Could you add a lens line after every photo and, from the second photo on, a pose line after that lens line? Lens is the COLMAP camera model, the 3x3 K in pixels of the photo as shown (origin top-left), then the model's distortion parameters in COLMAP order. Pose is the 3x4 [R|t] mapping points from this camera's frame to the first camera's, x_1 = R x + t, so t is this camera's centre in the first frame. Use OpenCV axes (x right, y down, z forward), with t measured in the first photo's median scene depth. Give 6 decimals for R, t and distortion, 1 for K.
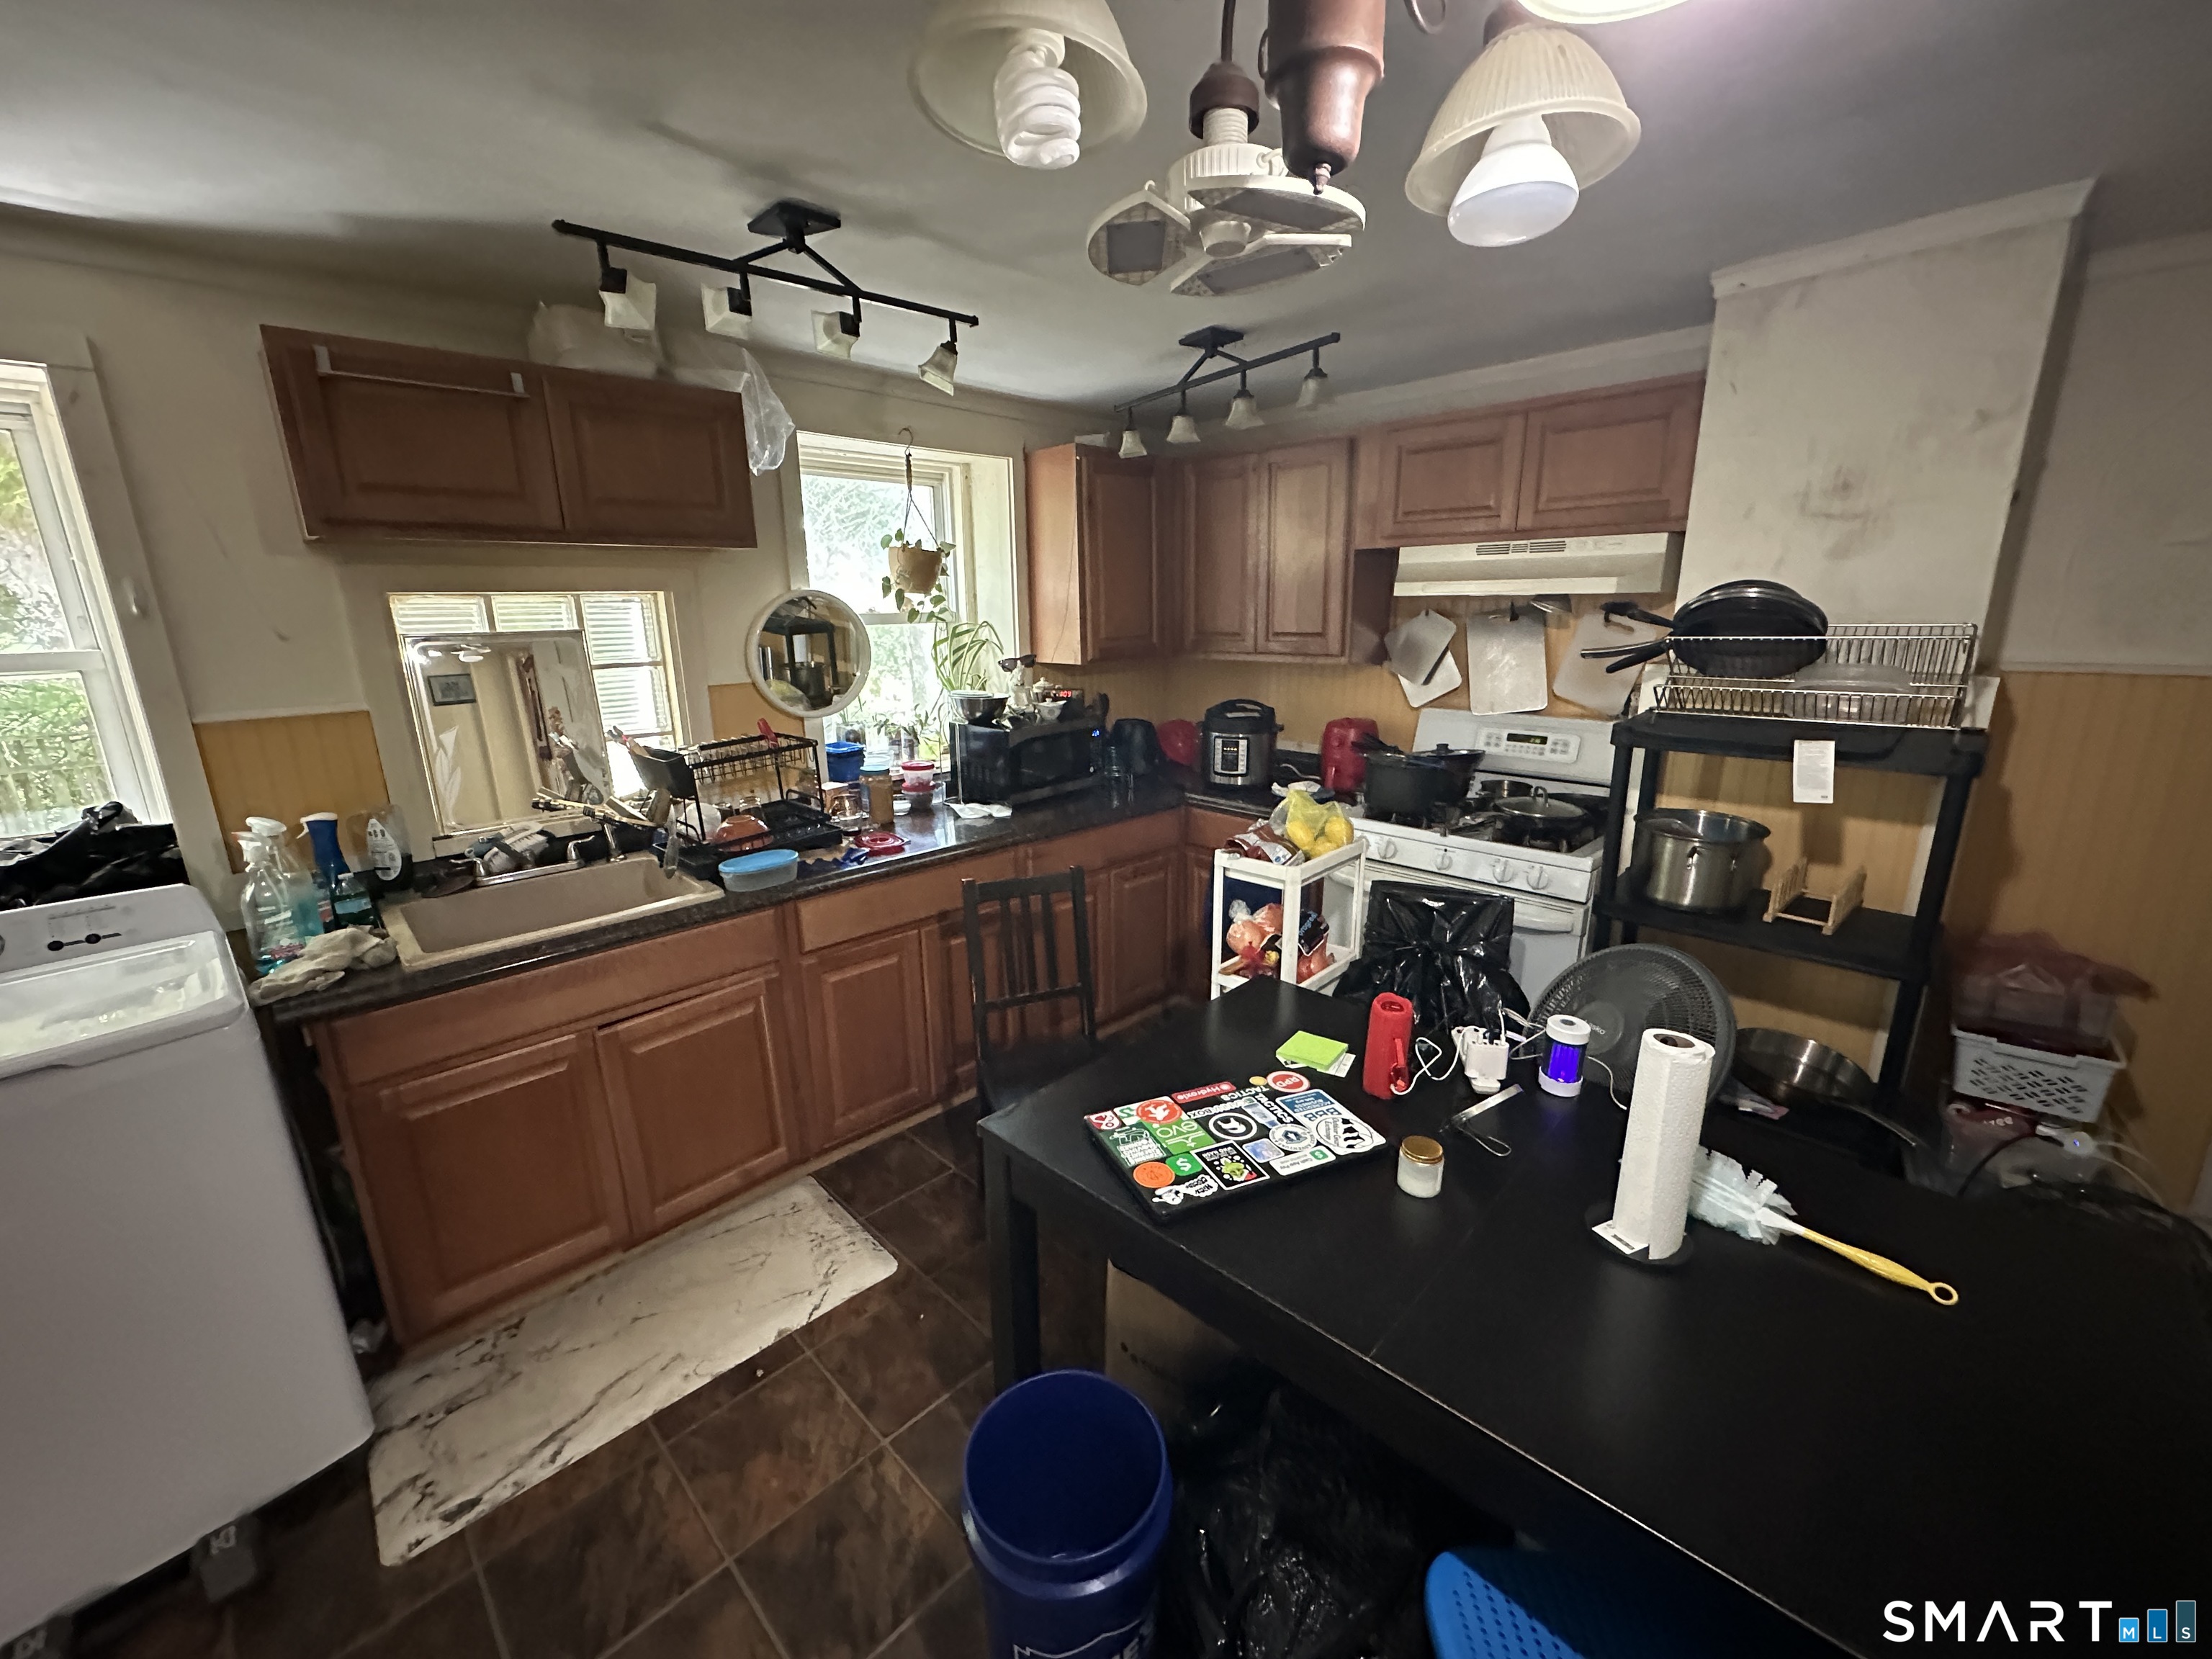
lens RADIAL K [[892.0, 0, 1103.4], [0, 892.0, 828.7], [0, 0, 1]] dist [-0.006009, 0.001463]
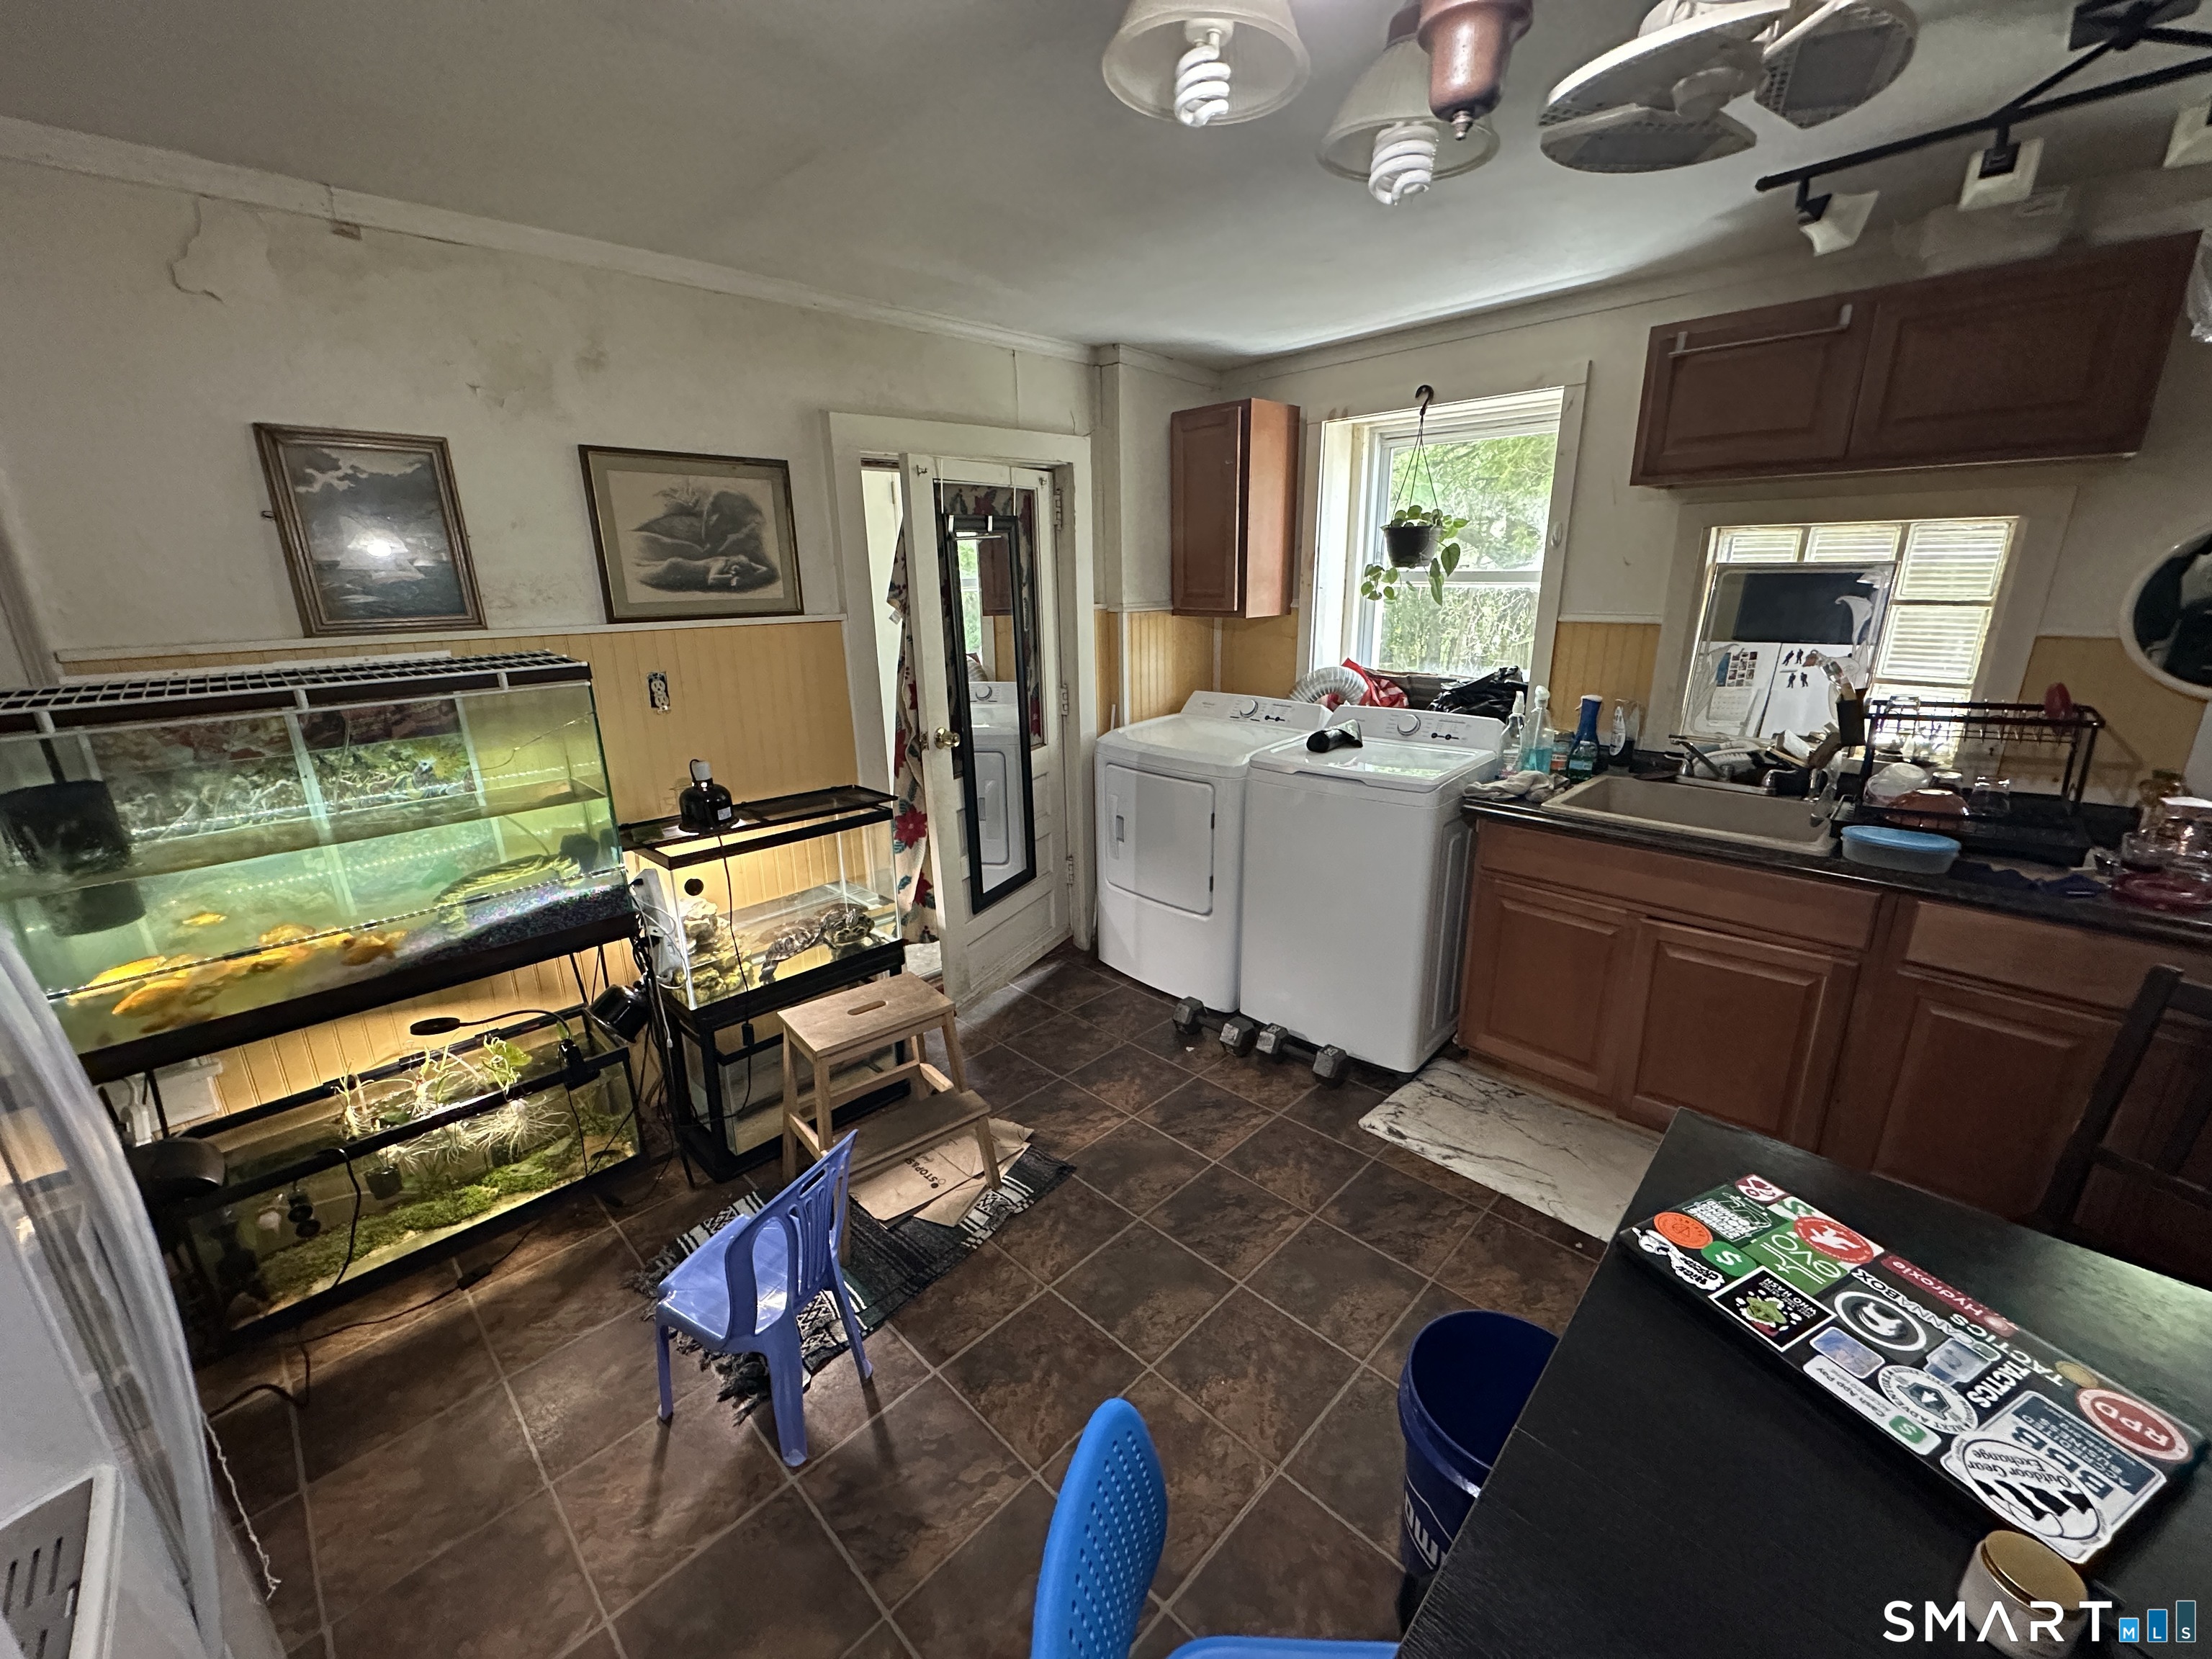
lens RADIAL K [[892.0, 0, 1104.8], [0, 892.0, 831.8], [0, 0, 1]] dist [-0.006009, 0.001463]
pose [[0.002660, 0.302625, -0.953106, 0.570963], [-0.234846, 0.926642, 0.293567, -0.055989], [0.972029, 0.223052, 0.073535, 0.259458]]
